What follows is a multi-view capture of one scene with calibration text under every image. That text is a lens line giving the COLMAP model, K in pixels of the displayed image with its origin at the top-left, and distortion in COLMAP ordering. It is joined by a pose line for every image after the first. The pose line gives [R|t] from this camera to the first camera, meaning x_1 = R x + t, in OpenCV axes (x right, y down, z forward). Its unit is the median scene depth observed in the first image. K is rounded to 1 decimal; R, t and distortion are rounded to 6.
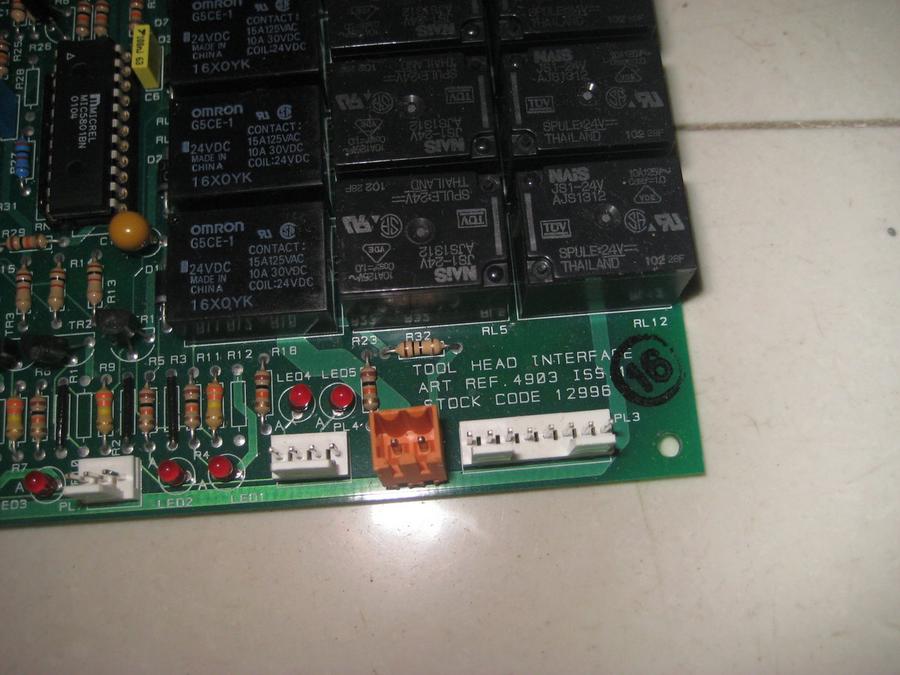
lens RADIAL K [[931.9, 0, 448.5], [0, 931.9, 335.5], [0, 0, 1]] dist [-0.115640, 0.000000]
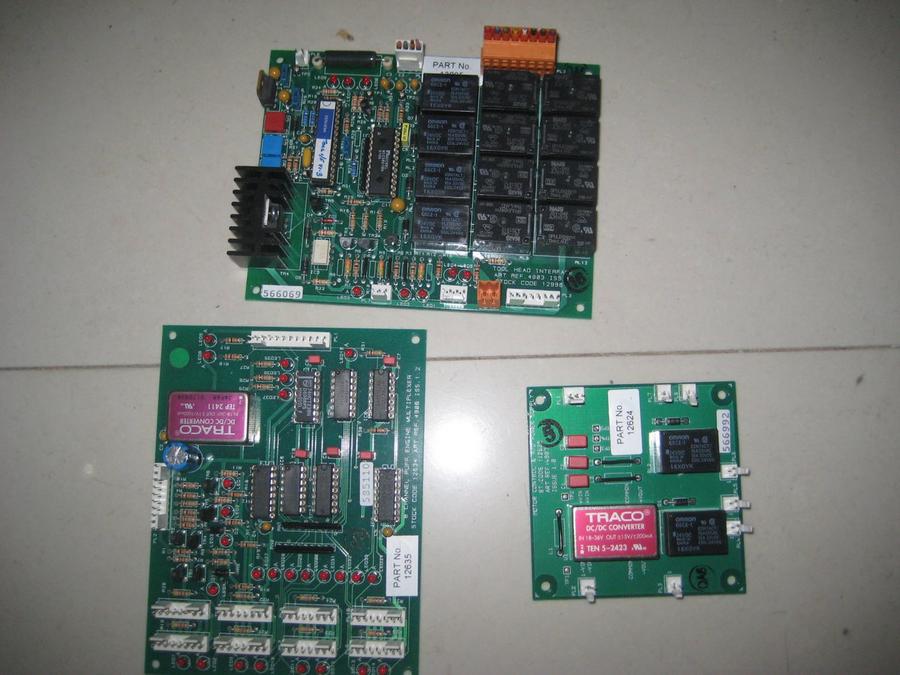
lens RADIAL K [[931.9, 0, 449.7], [0, 931.9, 339.0], [0, 0, 1]] dist [-0.115640, 0.000000]
pose [[0.990091, 0.134884, -0.039078, -0.029604], [-0.129202, 0.983979, 0.122851, -0.081059], [0.055022, -0.116584, 0.991656, -1.812480]]
